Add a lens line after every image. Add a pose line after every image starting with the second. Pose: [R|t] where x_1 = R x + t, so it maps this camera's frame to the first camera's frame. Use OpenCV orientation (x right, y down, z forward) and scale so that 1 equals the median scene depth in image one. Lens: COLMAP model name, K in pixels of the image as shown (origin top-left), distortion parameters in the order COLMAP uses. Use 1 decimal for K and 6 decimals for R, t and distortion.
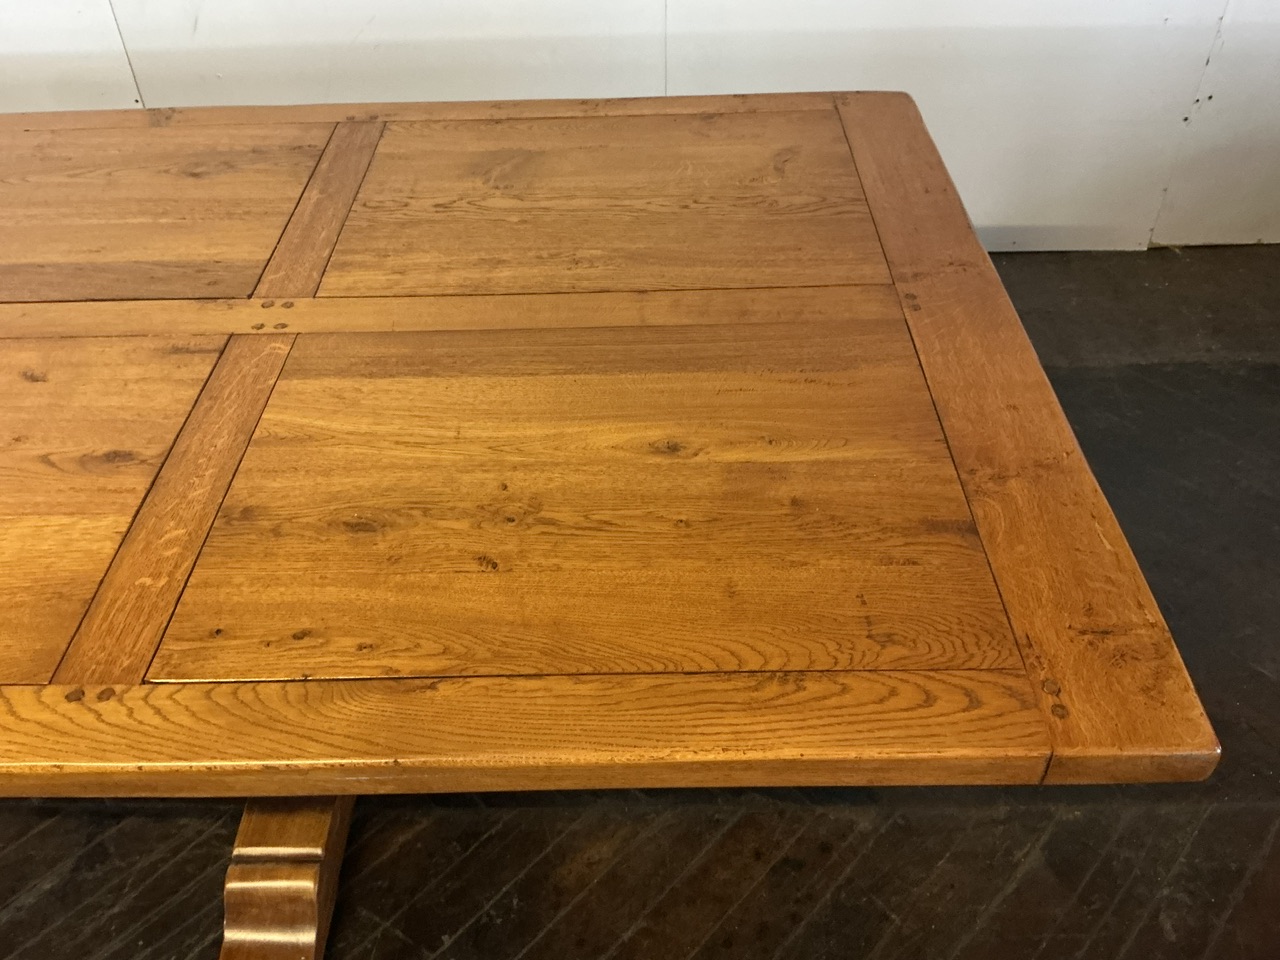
lens RADIAL K [[1045.8, 0, 637.2], [0, 1045.8, 495.1], [0, 0, 1]] dist [0.140396, -0.231701]
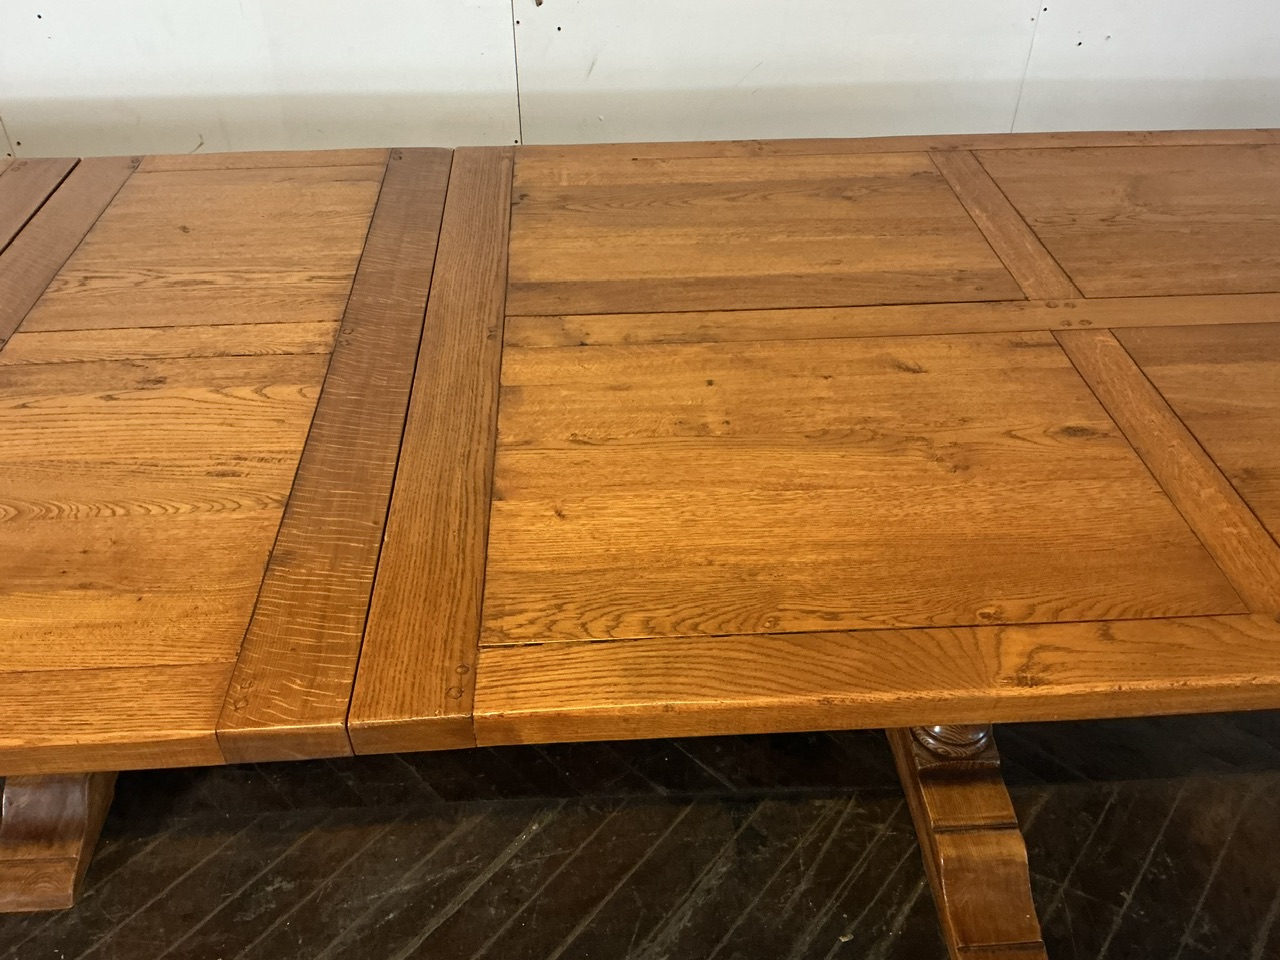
lens RADIAL K [[1064.6, 0, 640.0], [0, 1064.6, 480.0], [0, 0, 1]] dist [0.036682, -0.090142]
pose [[0.996854, -0.022142, 0.076100, -0.733042], [0.026635, 0.997929, -0.058545, 0.048476], [-0.074647, 0.060388, 0.995380, -0.058244]]
